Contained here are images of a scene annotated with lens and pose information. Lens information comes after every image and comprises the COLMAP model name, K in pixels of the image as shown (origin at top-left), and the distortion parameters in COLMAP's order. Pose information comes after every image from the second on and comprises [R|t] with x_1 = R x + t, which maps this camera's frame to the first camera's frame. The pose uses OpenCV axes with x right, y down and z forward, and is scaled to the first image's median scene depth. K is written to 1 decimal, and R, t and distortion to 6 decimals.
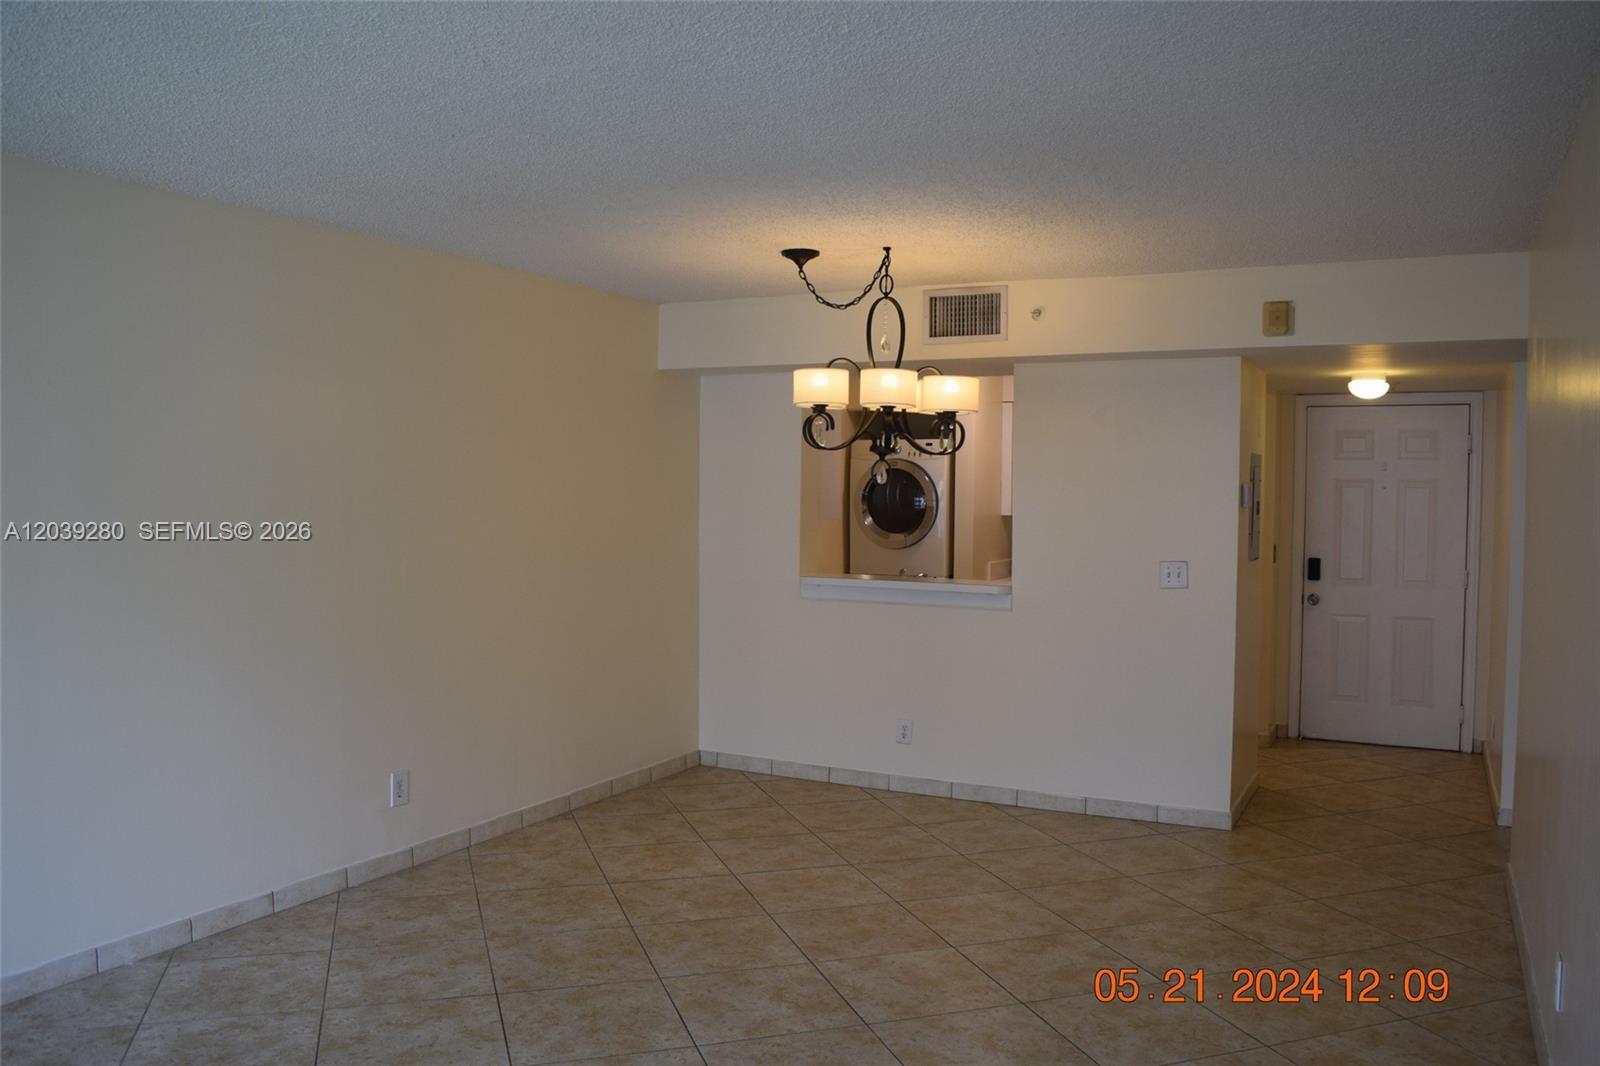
lens RADIAL K [[1244.8, 0, 800.0], [0, 1244.8, 533.0], [0, 0, 1]] dist [-0.090513, 0.023149]
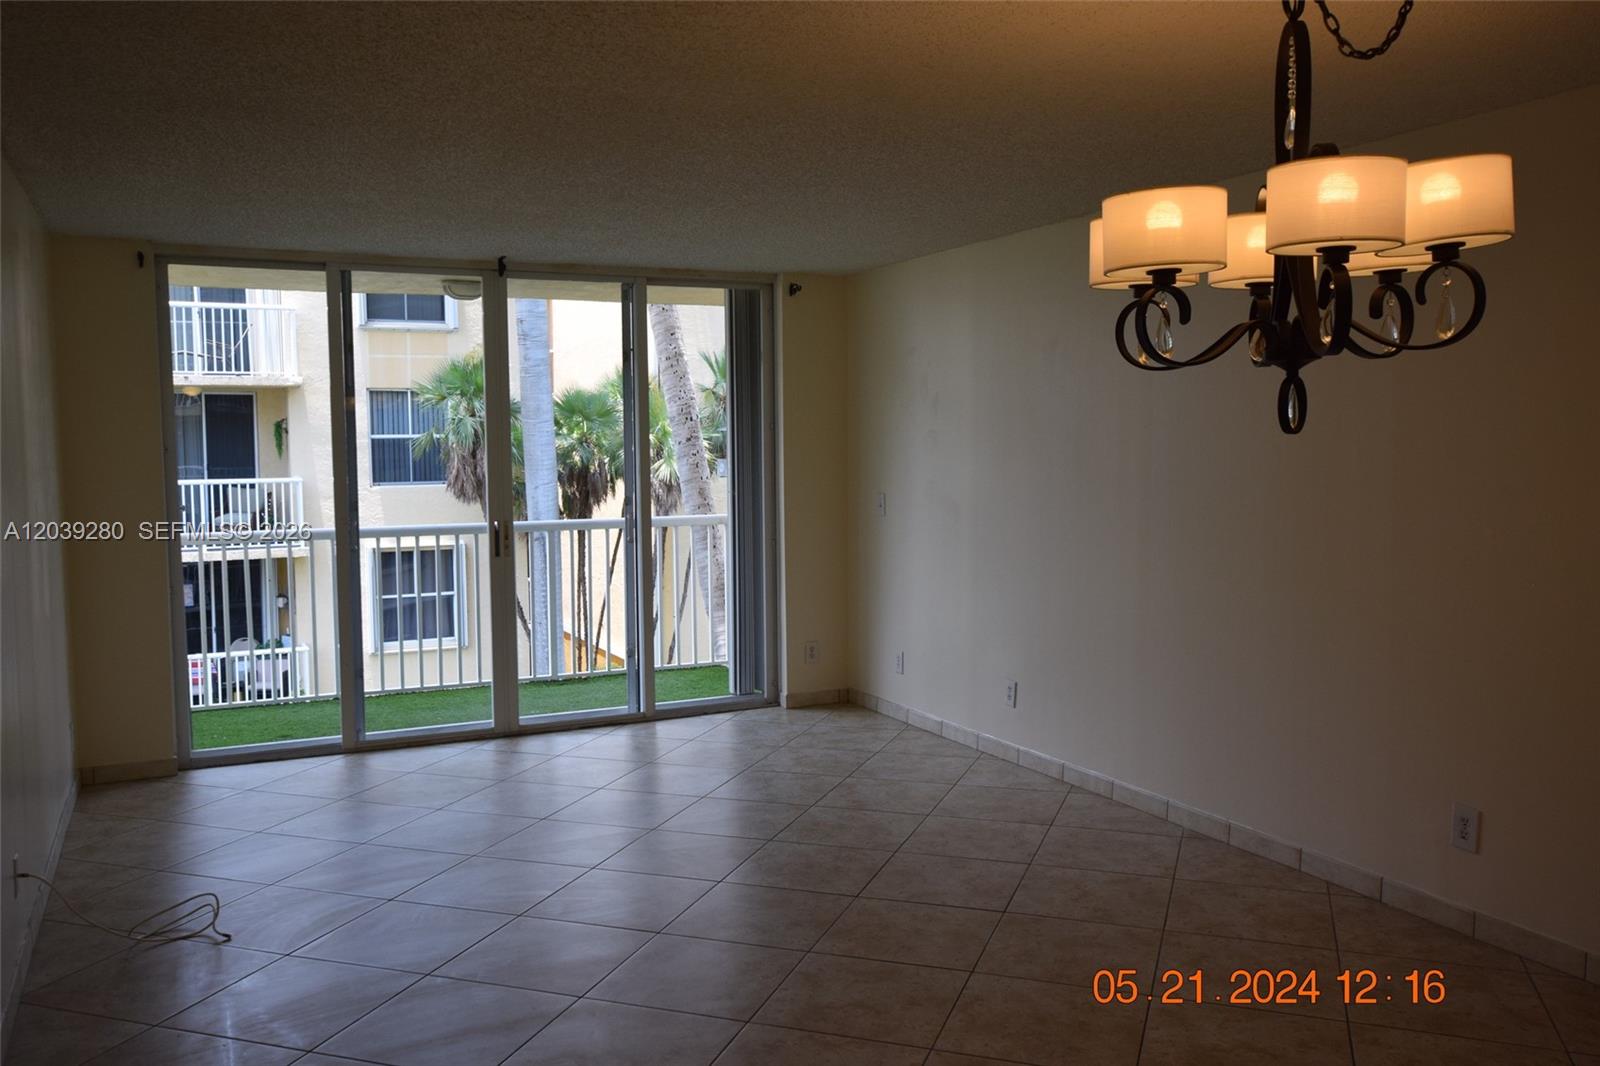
lens RADIAL K [[1309.6, 0, 800.0], [0, 1309.6, 533.0], [0, 0, 1]] dist [0.008459, 0.006862]
pose [[-0.608631, 0.052227, -0.791733, 0.577075], [-0.021040, 0.996418, 0.081904, -0.036296], [0.793174, 0.066507, -0.605352, 1.162259]]
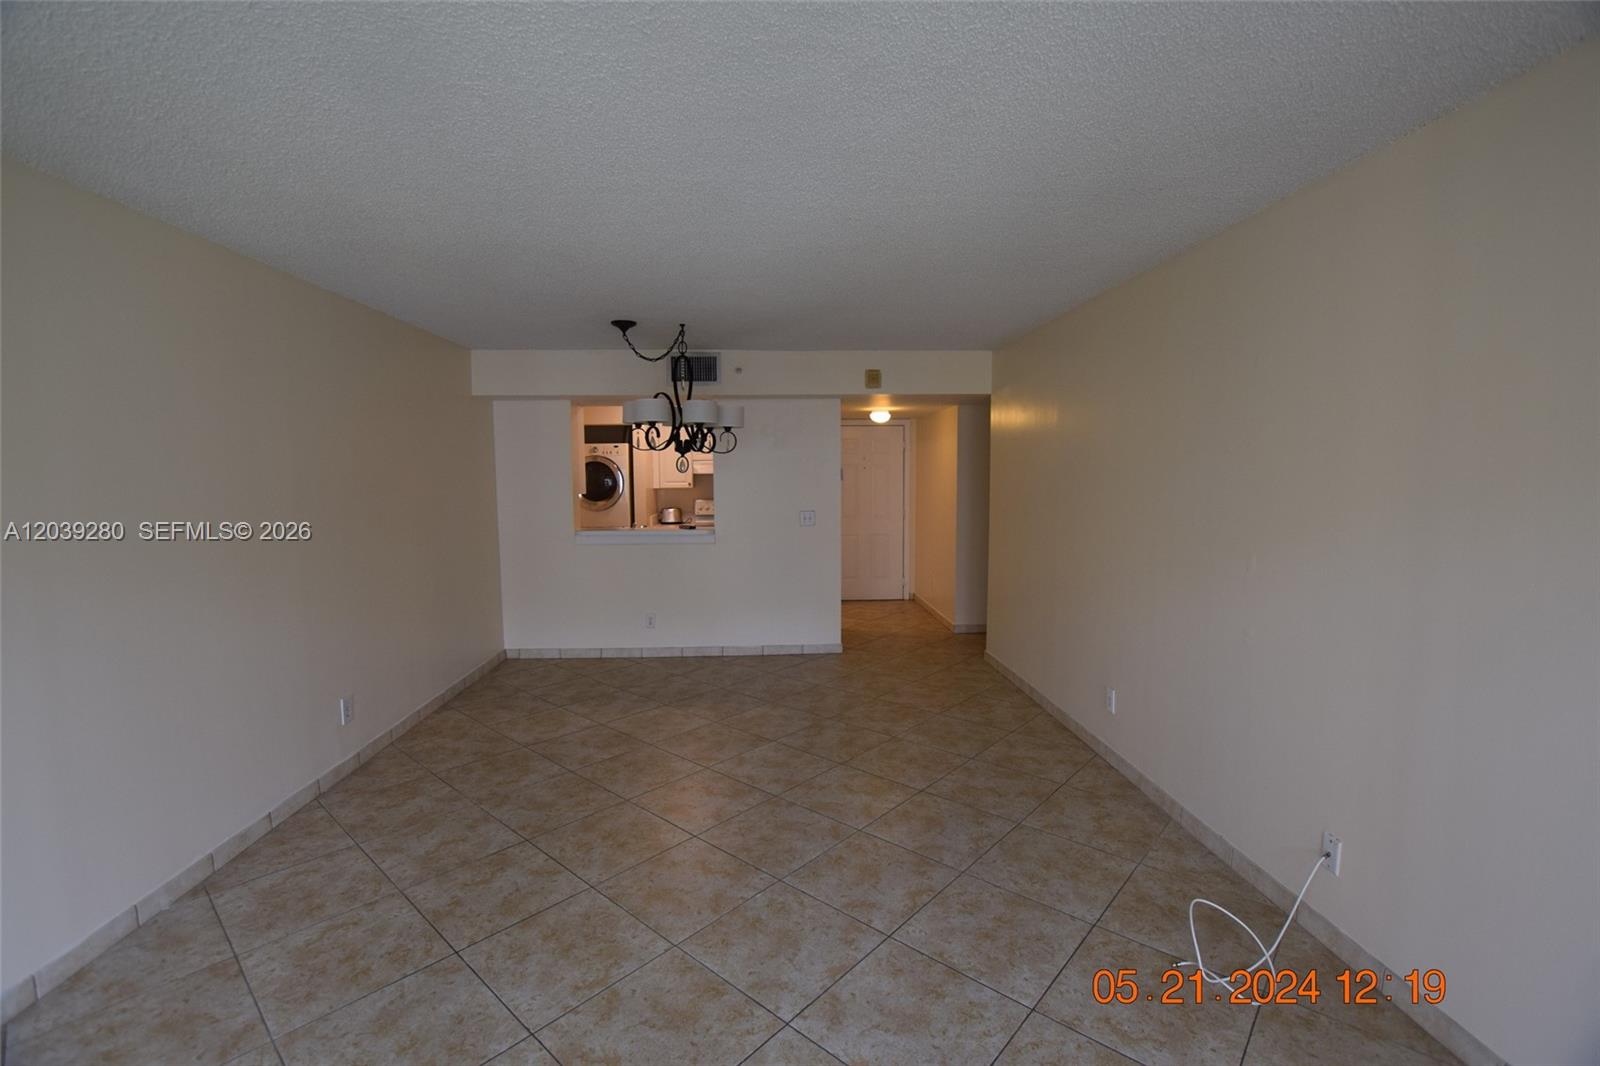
lens RADIAL K [[701.1, 0, 800.0], [0, 701.1, 533.0], [0, 0, 1]] dist [-0.024518, 0.000266]
pose [[0.865551, -0.058767, 0.497360, -0.266500], [0.032640, 0.997600, 0.061072, -0.009910], [-0.499756, -0.036627, 0.865392, 0.125968]]
